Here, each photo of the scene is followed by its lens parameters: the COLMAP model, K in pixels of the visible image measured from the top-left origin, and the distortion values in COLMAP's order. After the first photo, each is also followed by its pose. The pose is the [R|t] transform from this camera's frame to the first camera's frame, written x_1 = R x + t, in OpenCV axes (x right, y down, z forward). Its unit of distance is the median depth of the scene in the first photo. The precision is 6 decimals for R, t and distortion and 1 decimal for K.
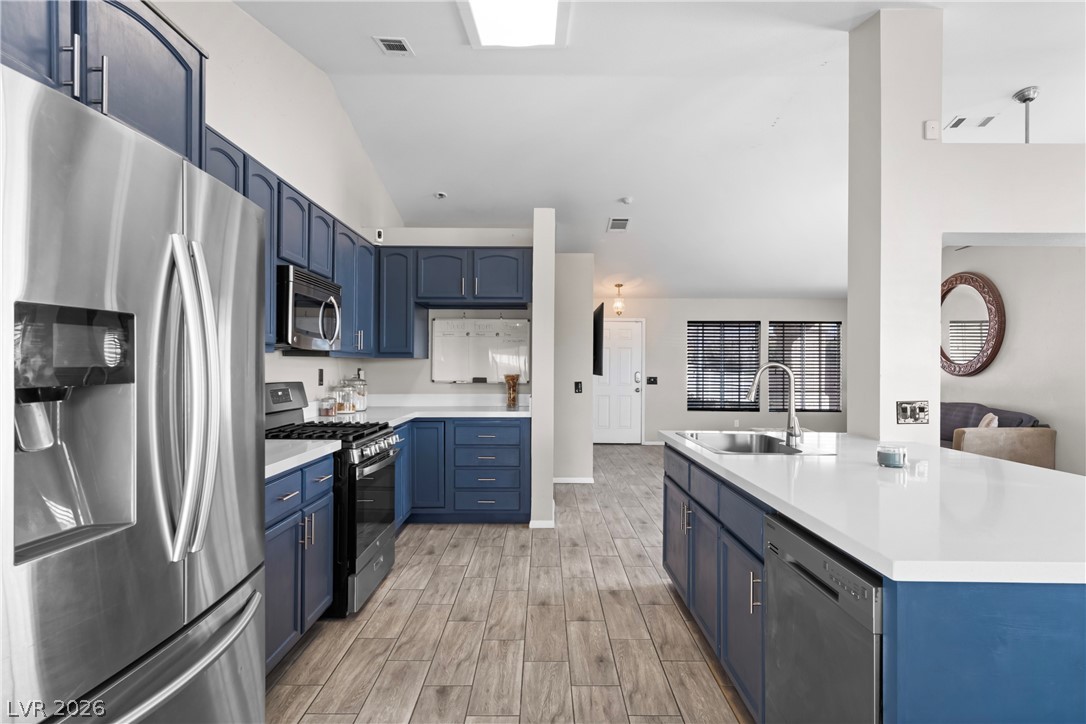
lens RADIAL K [[582.8, 0, 545.0], [0, 582.8, 361.0], [0, 0, 1]] dist [0.003671, 0.000098]
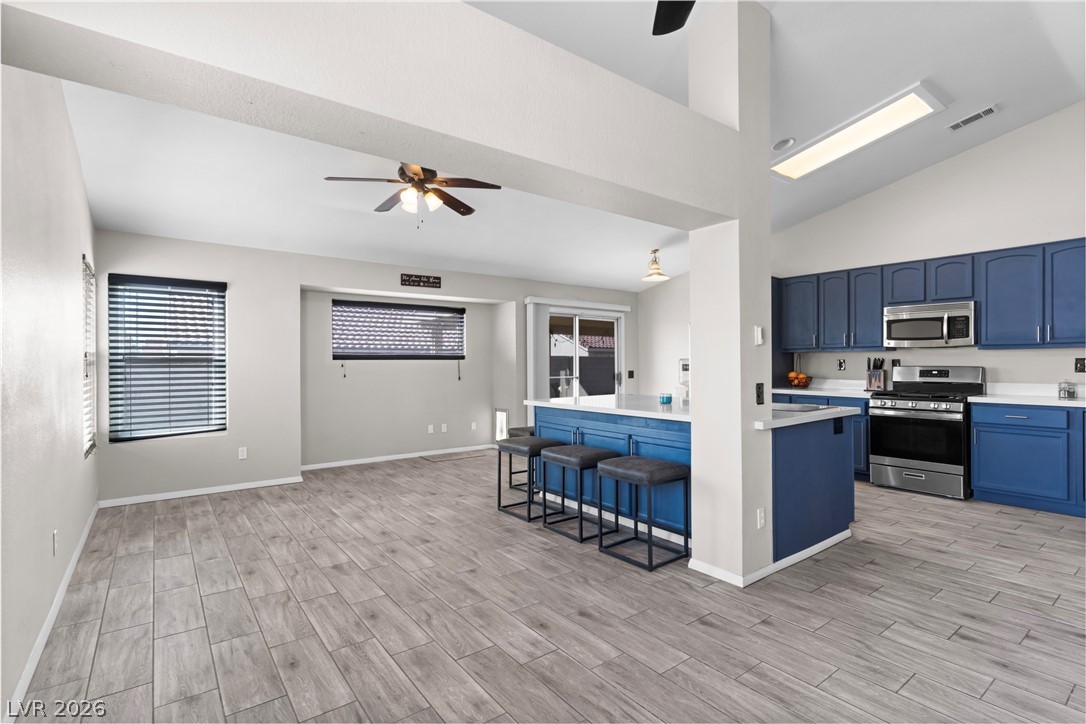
lens RADIAL K [[516.6, 0, 542.4], [0, 516.6, 363.7], [0, 0, 1]] dist [0.002761, -0.000276]
pose [[-0.801569, -0.001059, -0.597902, 1.020513], [0.005375, 0.999945, -0.008977, 0.027620], [0.597879, -0.010410, -0.801519, 1.109346]]
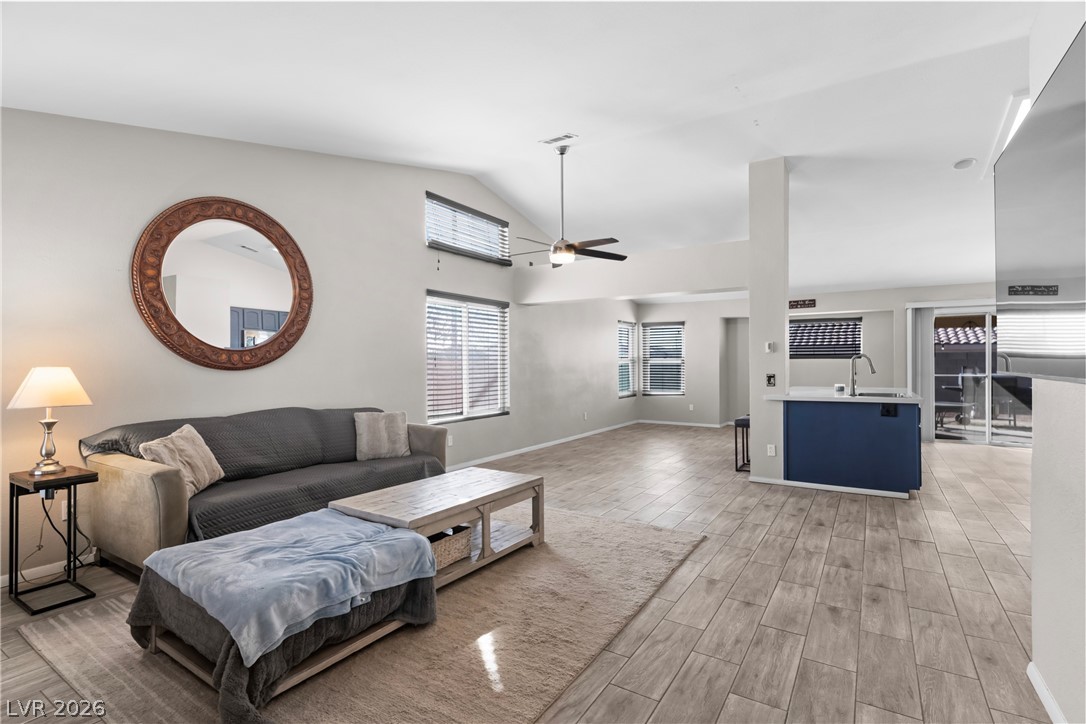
lens RADIAL K [[516.6, 0, 548.4], [0, 516.6, 360.3], [0, 0, 1]] dist [0.002761, -0.000276]
pose [[-0.845064, -0.000682, 0.534665, 0.223926], [-0.005642, 0.999955, -0.007643, 0.028741], [-0.534636, -0.009475, -0.845029, 1.982038]]
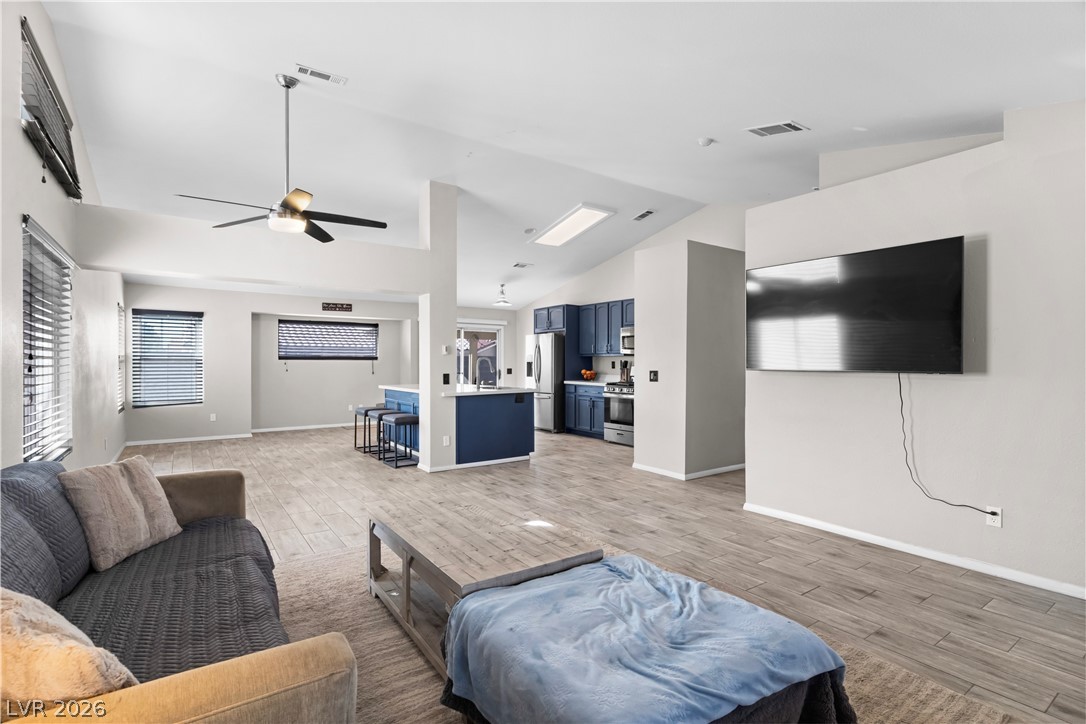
lens RADIAL K [[516.6, 0, 543.5], [0, 516.6, 364.3], [0, 0, 1]] dist [0.002761, -0.000276]
pose [[-0.820877, -0.003270, -0.571095, 0.957028], [-0.000481, 0.999987, -0.005034, 0.030343], [0.571104, -0.003858, -0.820868, 1.954114]]
